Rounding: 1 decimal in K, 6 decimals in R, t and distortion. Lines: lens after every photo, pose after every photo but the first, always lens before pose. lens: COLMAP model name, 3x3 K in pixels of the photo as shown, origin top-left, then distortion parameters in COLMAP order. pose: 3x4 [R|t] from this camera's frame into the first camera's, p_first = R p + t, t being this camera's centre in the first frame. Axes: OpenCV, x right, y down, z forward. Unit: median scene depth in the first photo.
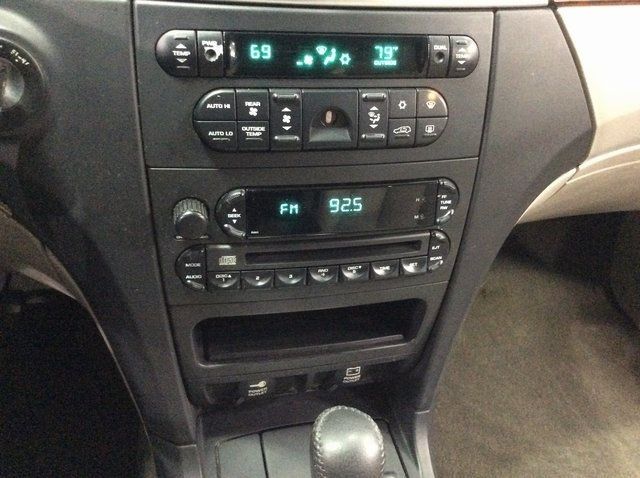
lens RADIAL K [[582.6, 0, 323.9], [0, 582.6, 236.0], [0, 0, 1]] dist [0.115101, -0.205300]
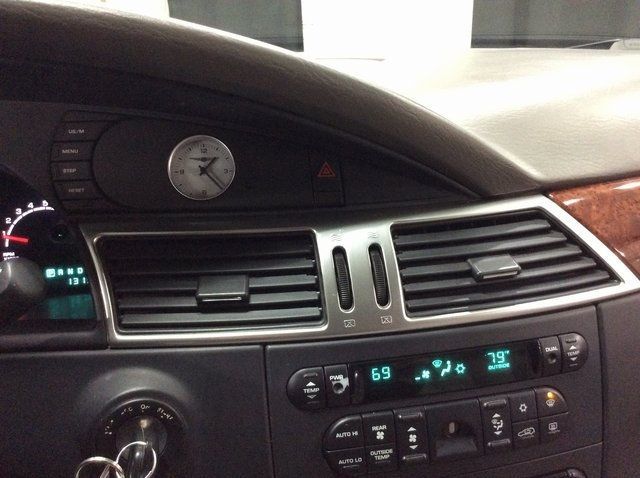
lens RADIAL K [[582.6, 0, 323.9], [0, 582.6, 236.0], [0, 0, 1]] dist [0.115101, -0.205300]
pose [[0.993814, -0.095156, -0.057264, -0.124029], [0.076568, 0.960556, -0.267338, -0.273880], [0.080444, 0.261300, 0.961900, -0.077067]]
